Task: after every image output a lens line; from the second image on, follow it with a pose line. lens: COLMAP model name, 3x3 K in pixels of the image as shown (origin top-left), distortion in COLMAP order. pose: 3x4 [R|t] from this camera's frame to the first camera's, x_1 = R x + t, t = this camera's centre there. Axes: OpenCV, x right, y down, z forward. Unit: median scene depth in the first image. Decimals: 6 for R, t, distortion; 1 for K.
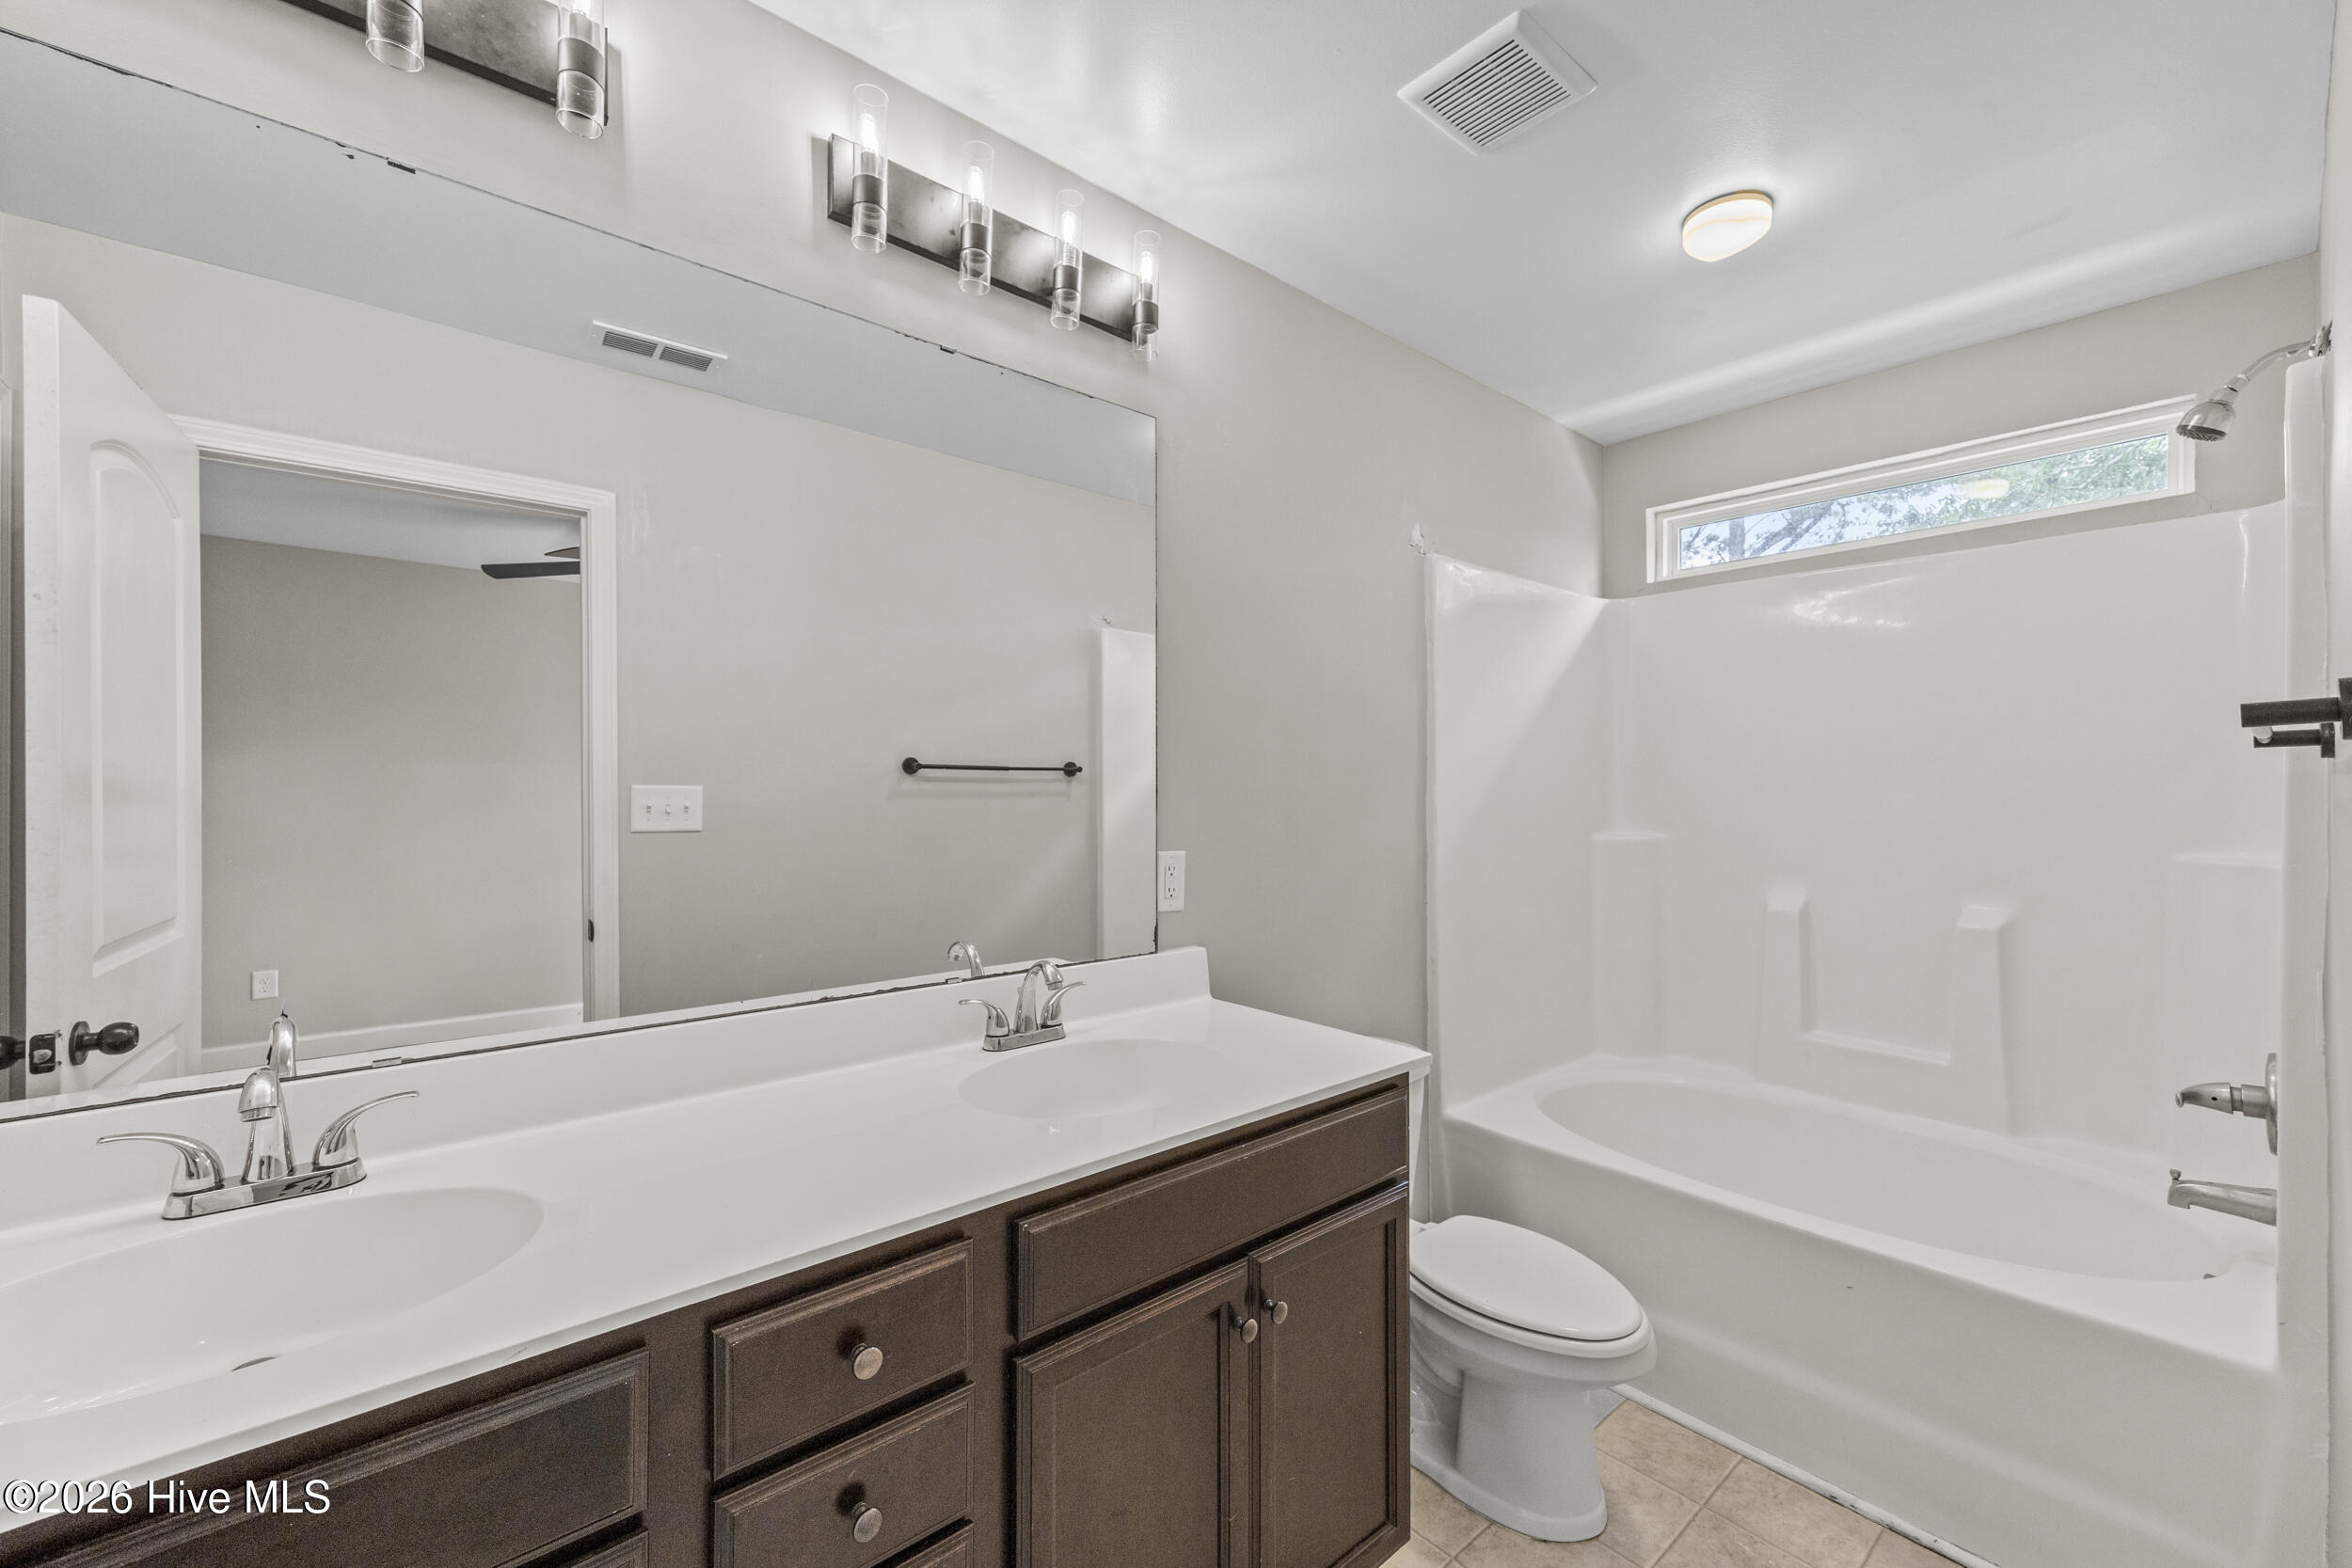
lens RADIAL K [[939.5, 0, 1188.2], [0, 939.5, 788.3], [0, 0, 1]] dist [0.007529, -0.000583]
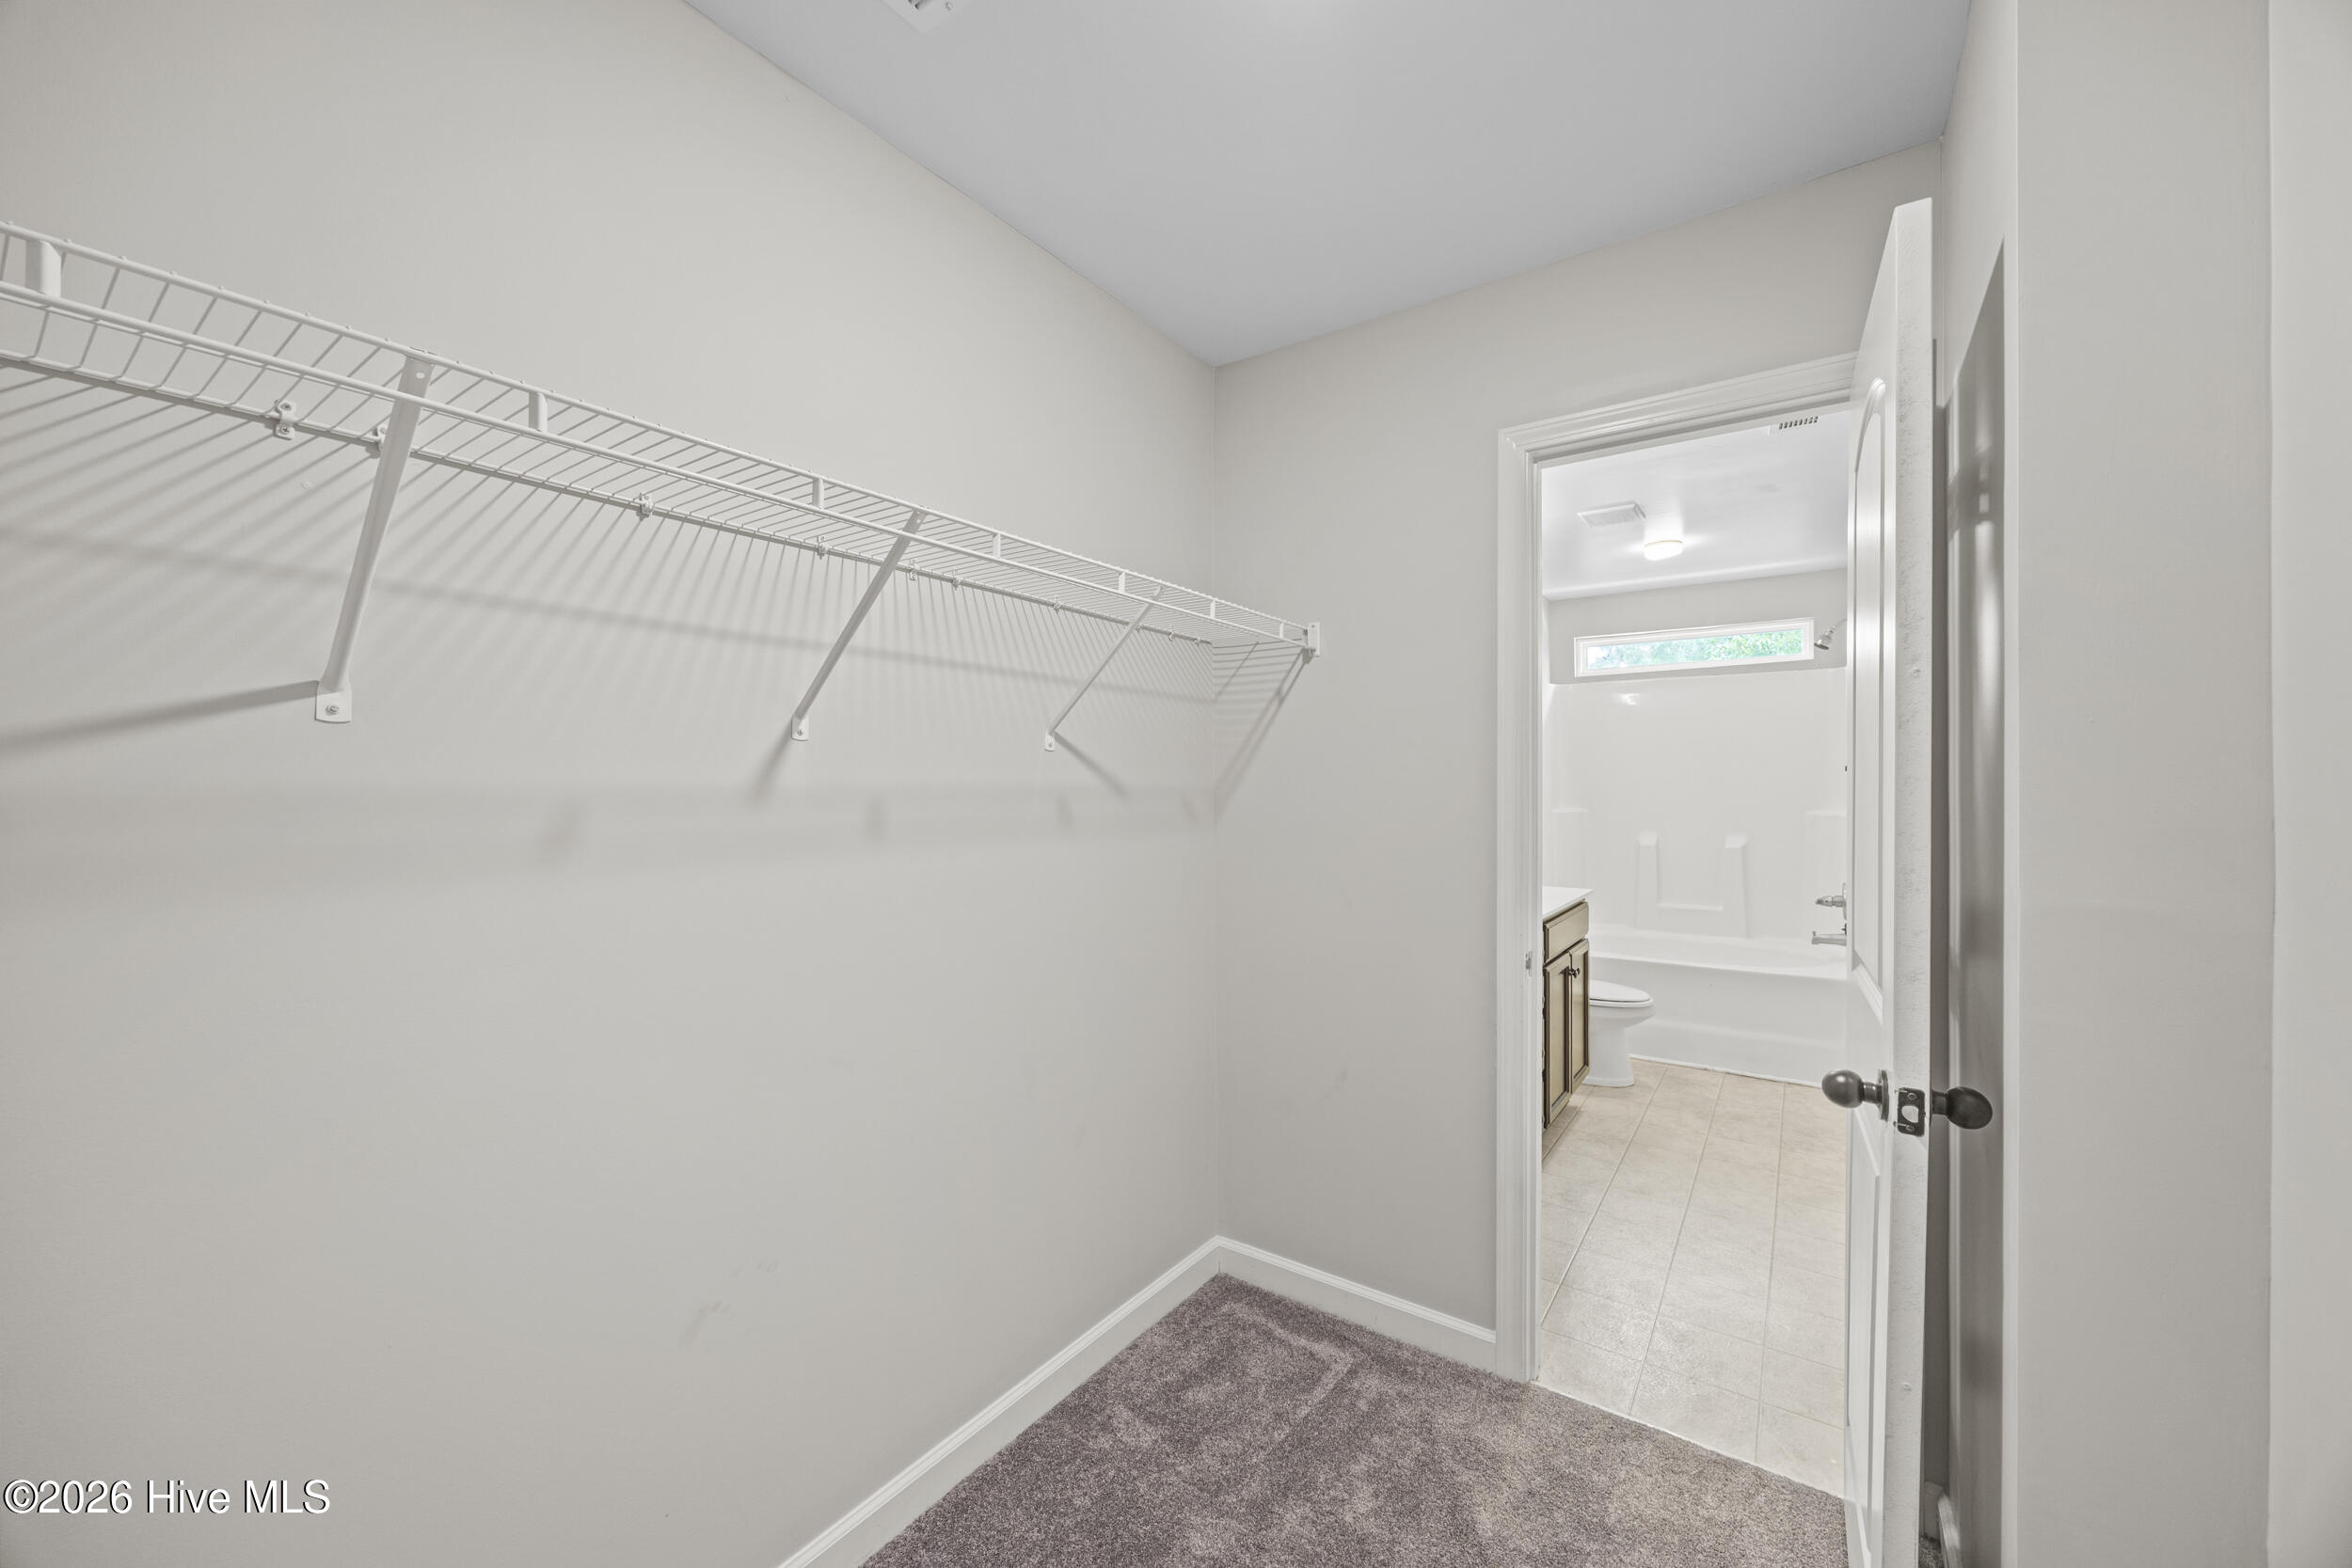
lens RADIAL K [[939.5, 0, 1156.0], [0, 939.5, 793.0], [0, 0, 1]] dist [0.007529, -0.000583]
pose [[0.967043, -0.009125, 0.254451, -1.339341], [0.006694, 0.999923, 0.010415, -0.016940], [-0.254526, -0.008368, 0.967030, -1.024538]]
